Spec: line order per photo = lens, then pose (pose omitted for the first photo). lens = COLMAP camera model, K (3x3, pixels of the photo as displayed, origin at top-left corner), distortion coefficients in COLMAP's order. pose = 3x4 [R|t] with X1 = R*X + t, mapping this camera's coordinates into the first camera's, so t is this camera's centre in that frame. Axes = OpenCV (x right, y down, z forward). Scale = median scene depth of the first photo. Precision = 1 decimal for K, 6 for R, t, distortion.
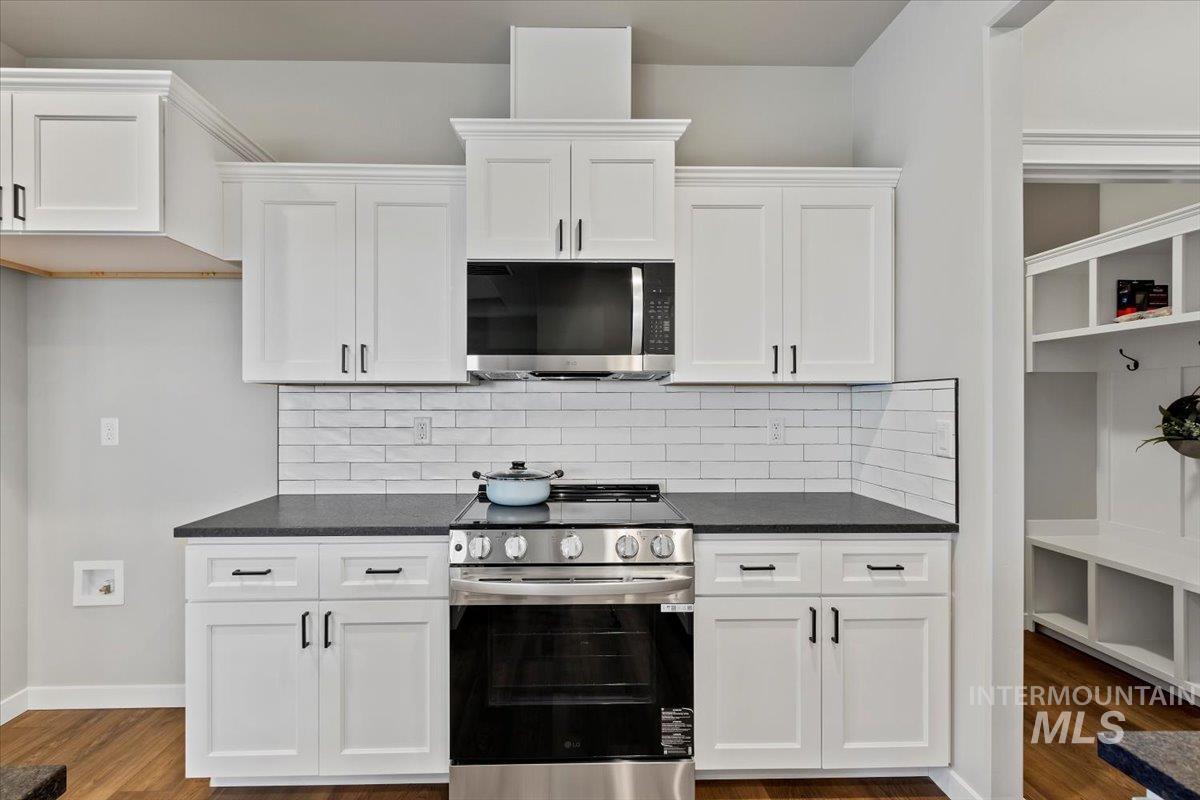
lens RADIAL K [[550.4, 0, 593.4], [0, 550.4, 402.3], [0, 0, 1]] dist [0.002306, 0.000130]
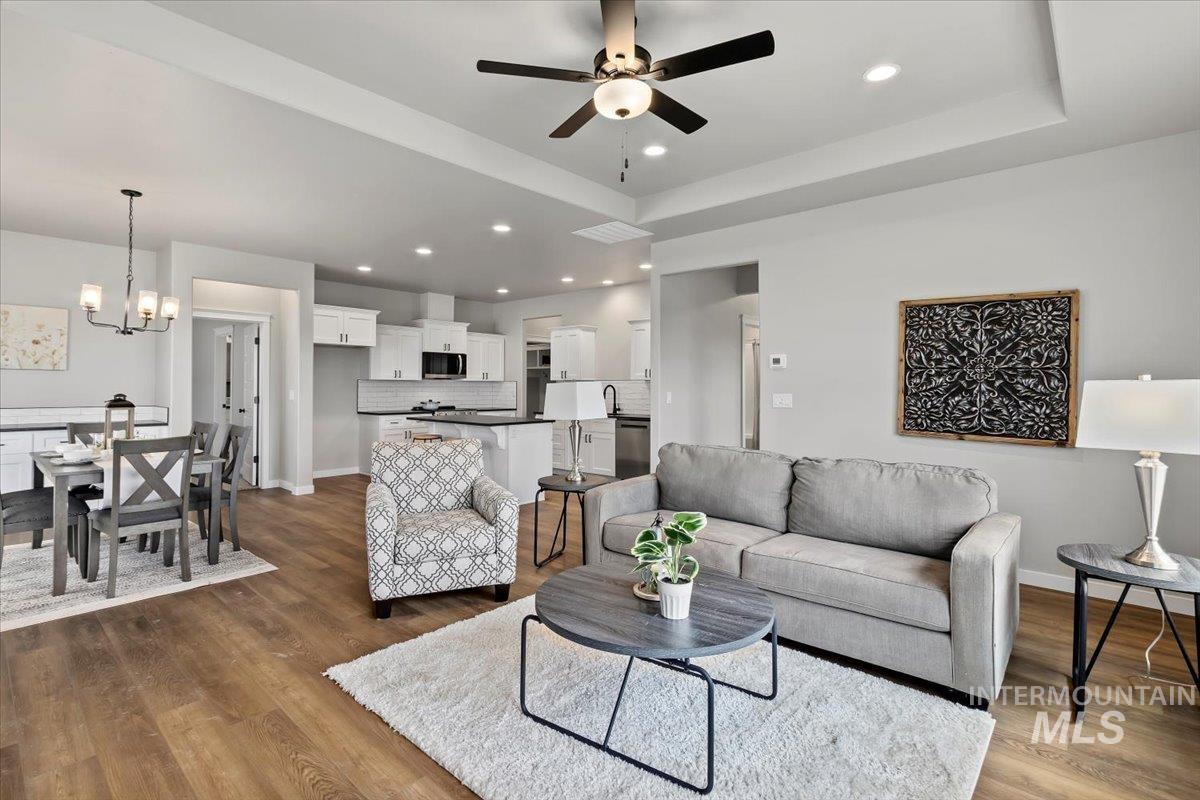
lens RADIAL K [[550.4, 0, 606.6], [0, 550.4, 390.1], [0, 0, 1]] dist [0.002306, 0.000130]
pose [[0.663455, -0.001460, 0.748215, -2.356267], [-0.006158, 0.999954, 0.007412, -0.001983], [-0.748191, -0.009526, 0.663415, -2.726285]]
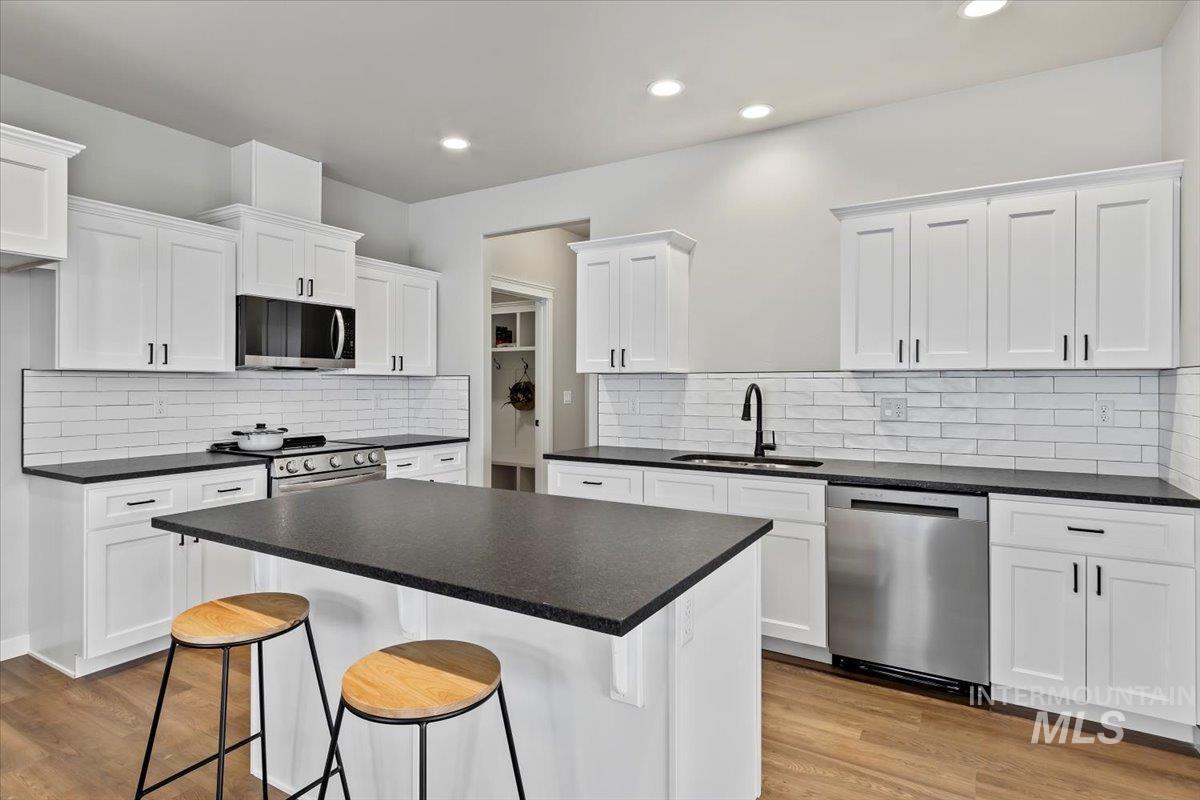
lens RADIAL K [[637.0, 0, 588.2], [0, 637.0, 393.9], [0, 0, 1]] dist [0.005456, -0.000394]
pose [[0.530395, -0.010993, 0.847679, -1.182020], [-0.005033, 0.999857, 0.016115, -0.010084], [-0.847735, -0.012814, 0.530264, -0.745102]]
